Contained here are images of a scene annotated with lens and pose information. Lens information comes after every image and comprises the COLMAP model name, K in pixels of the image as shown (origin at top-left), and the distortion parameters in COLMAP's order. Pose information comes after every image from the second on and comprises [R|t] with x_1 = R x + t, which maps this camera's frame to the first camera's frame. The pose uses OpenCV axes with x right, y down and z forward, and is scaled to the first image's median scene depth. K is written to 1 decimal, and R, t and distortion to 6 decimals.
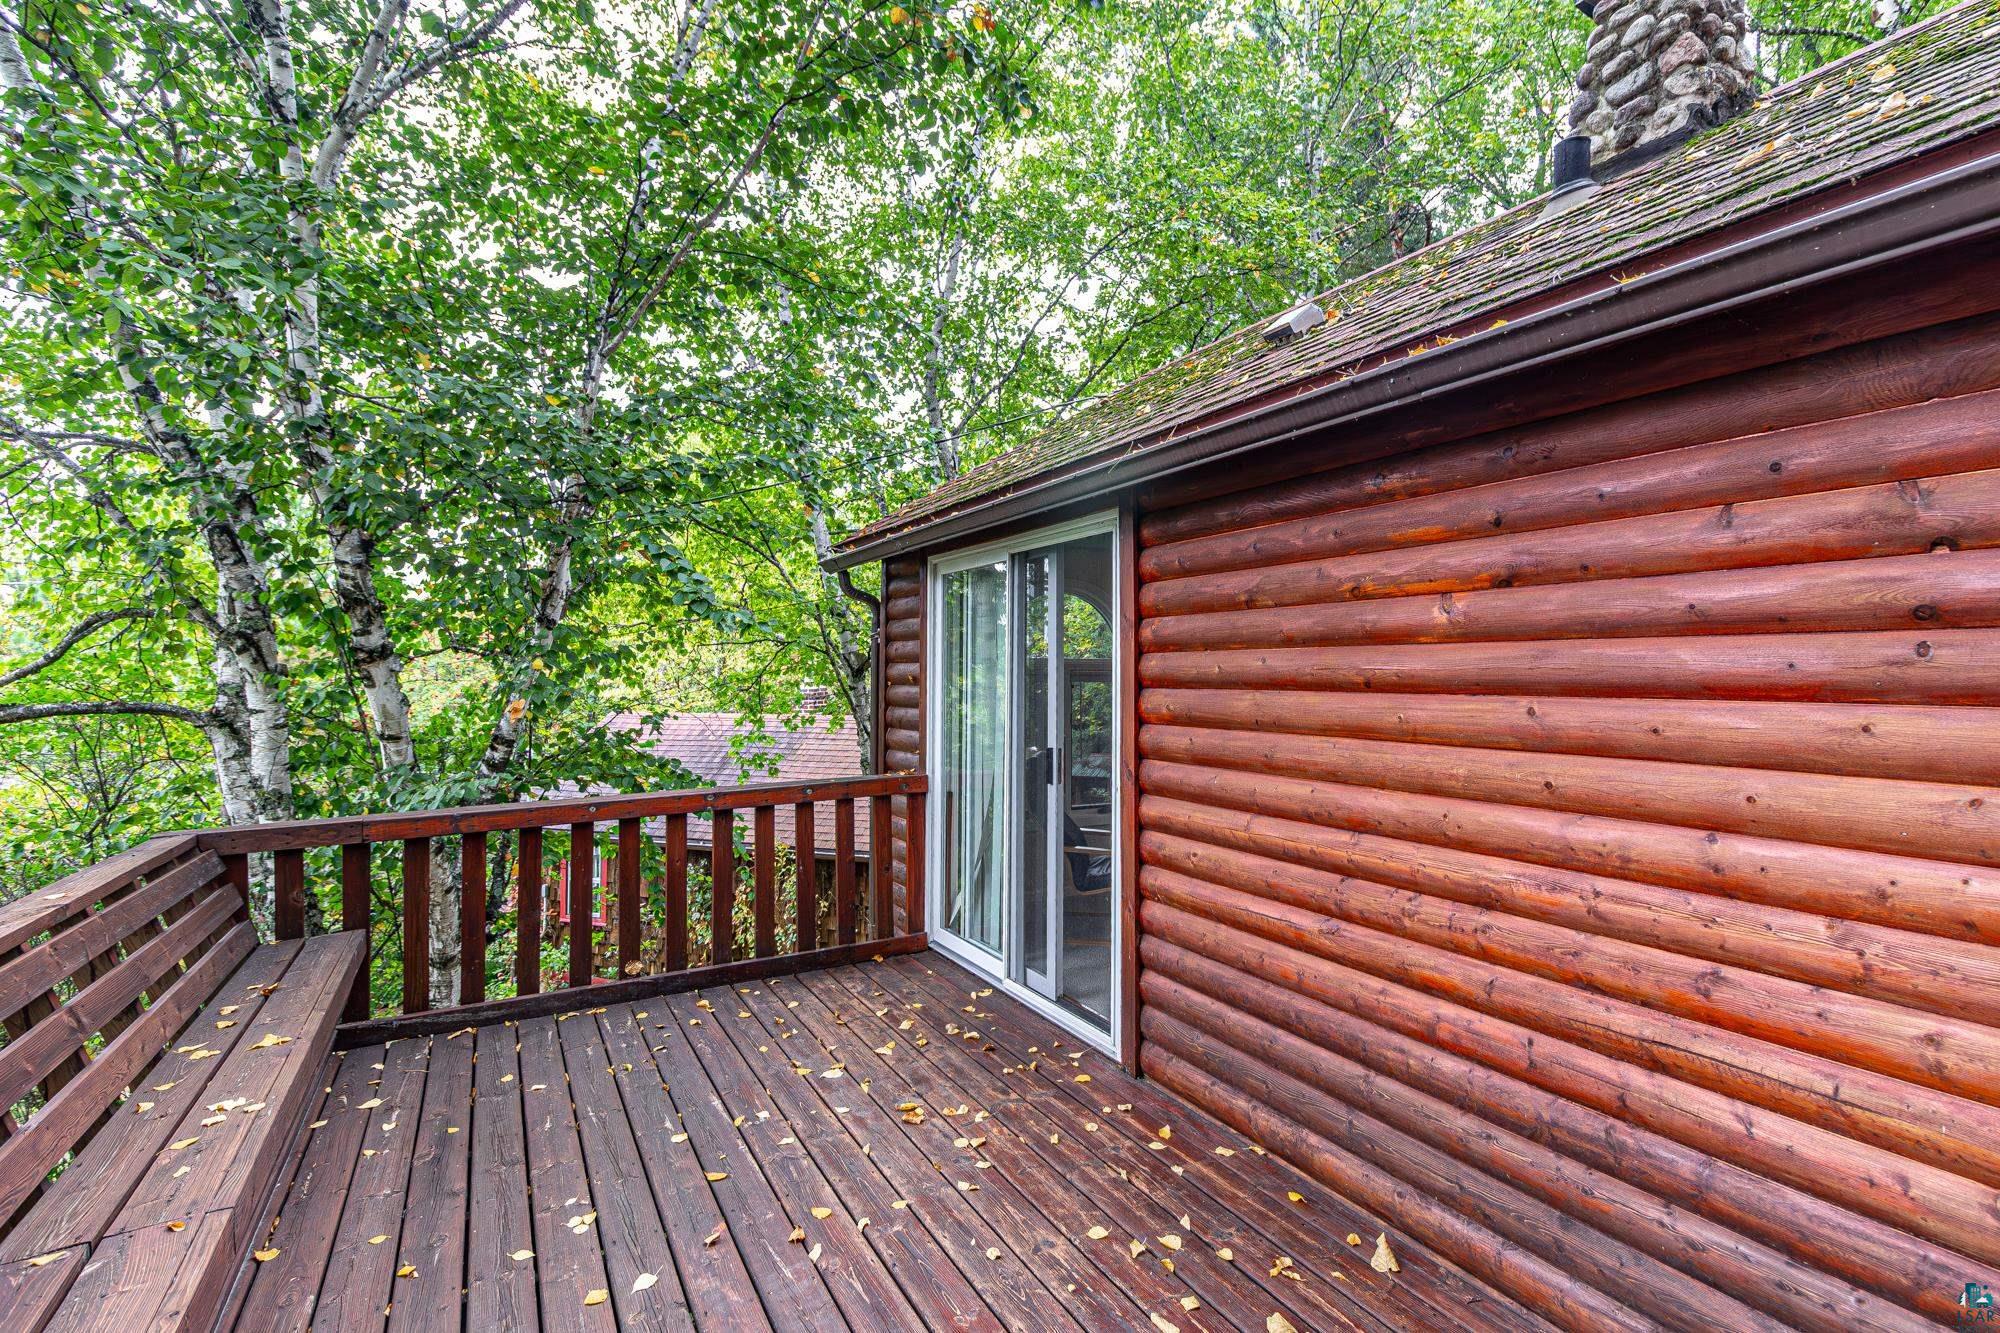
lens RADIAL K [[984.7, 0, 1000.0], [0, 984.7, 666.5], [0, 0, 1]] dist [-0.000296, 0.000029]
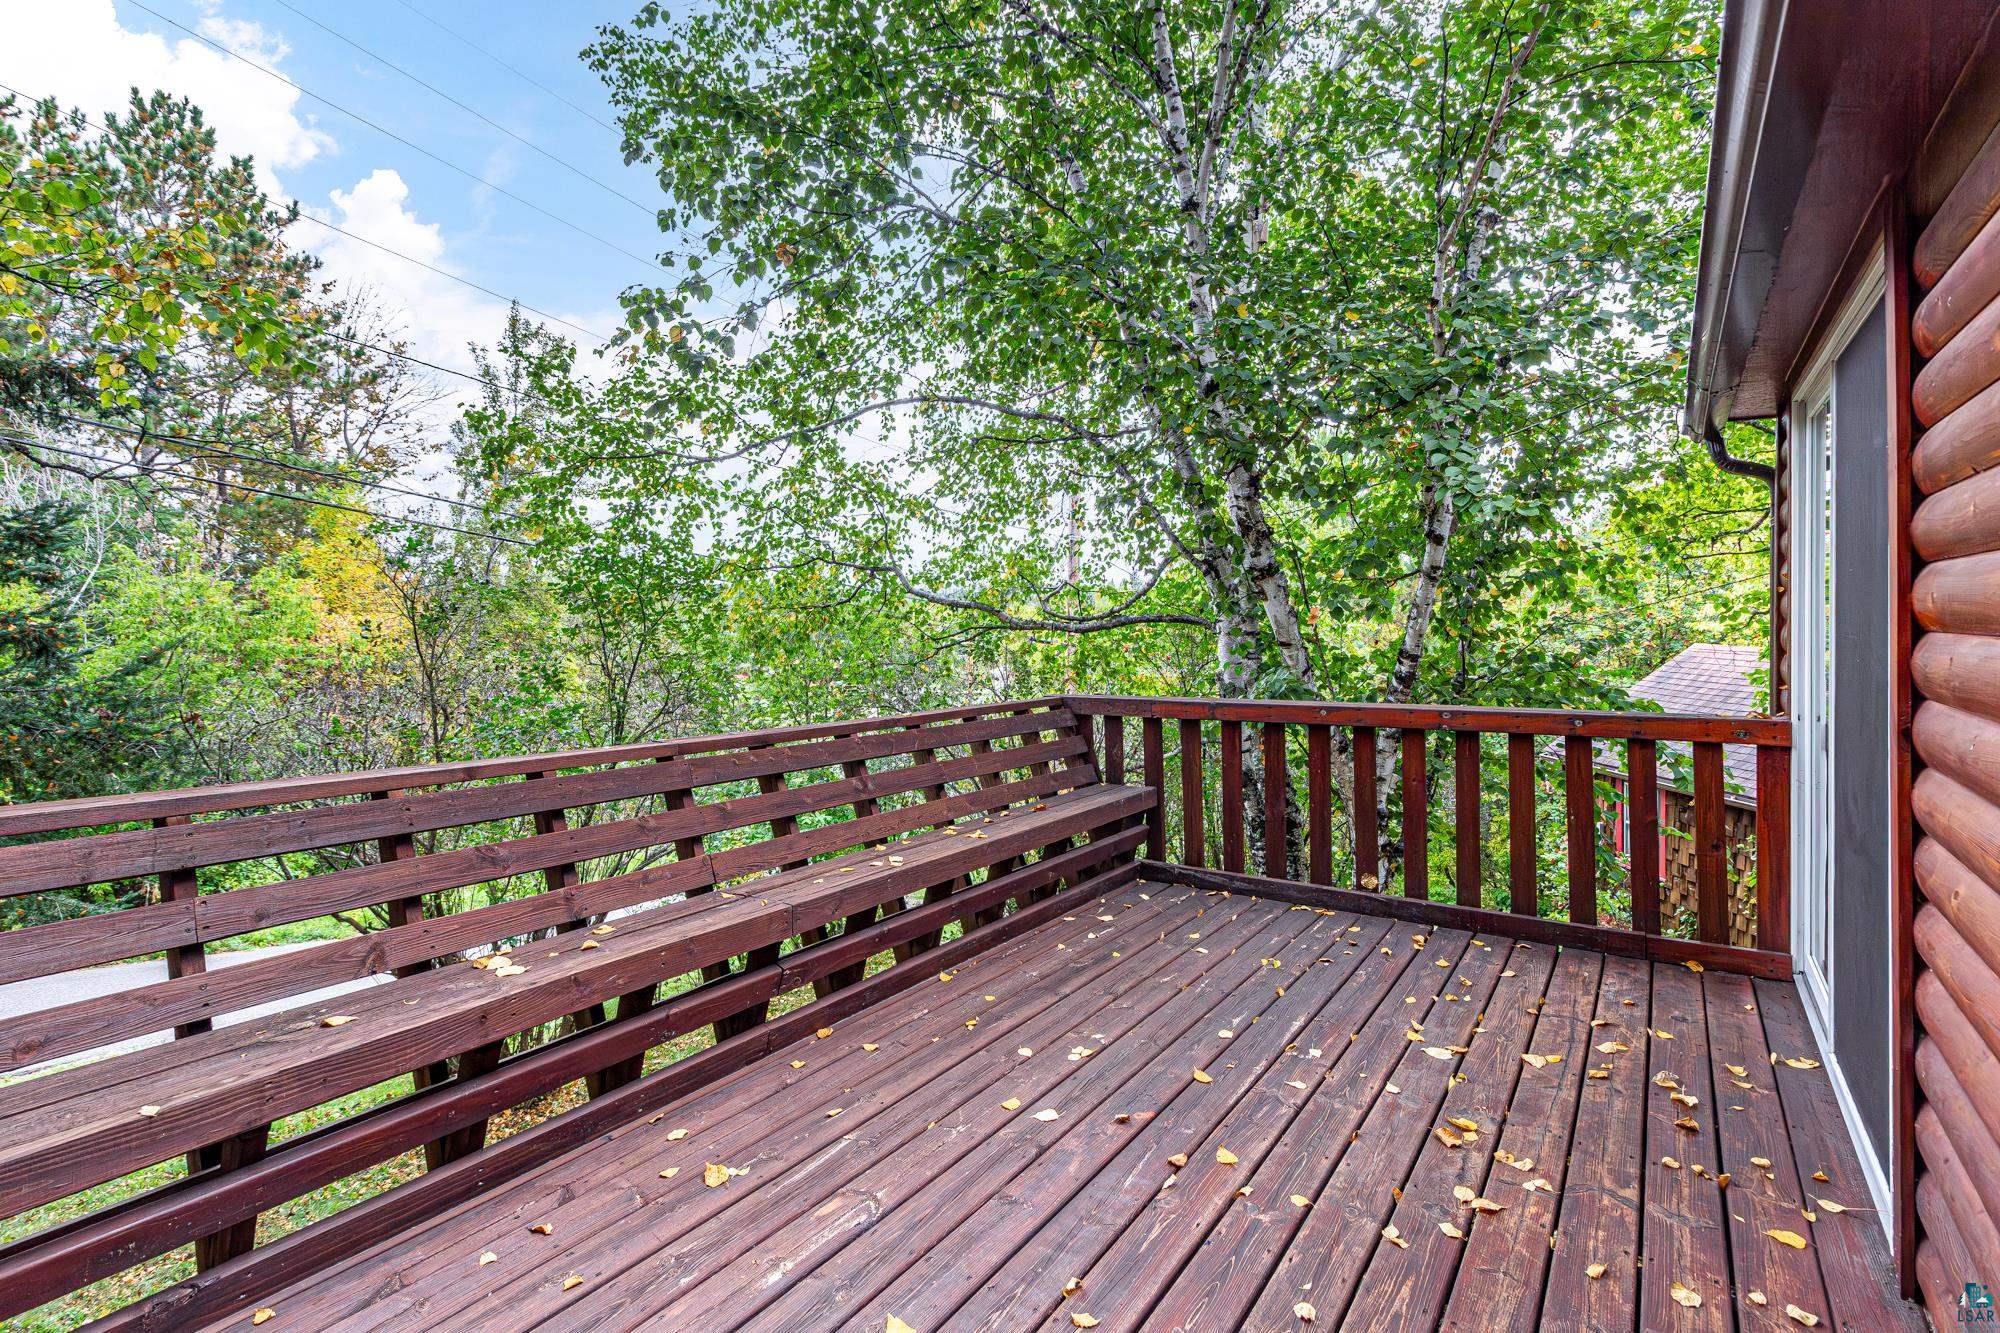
lens RADIAL K [[927.9, 0, 1000.0], [0, 927.9, 666.5], [0, 0, 1]] dist [0.000400, 0.001056]
pose [[0.452601, 0.057429, -0.889862, 0.293537], [0.007831, 0.997629, 0.068367, 0.028522], [0.891679, -0.037912, 0.451078, 0.286459]]
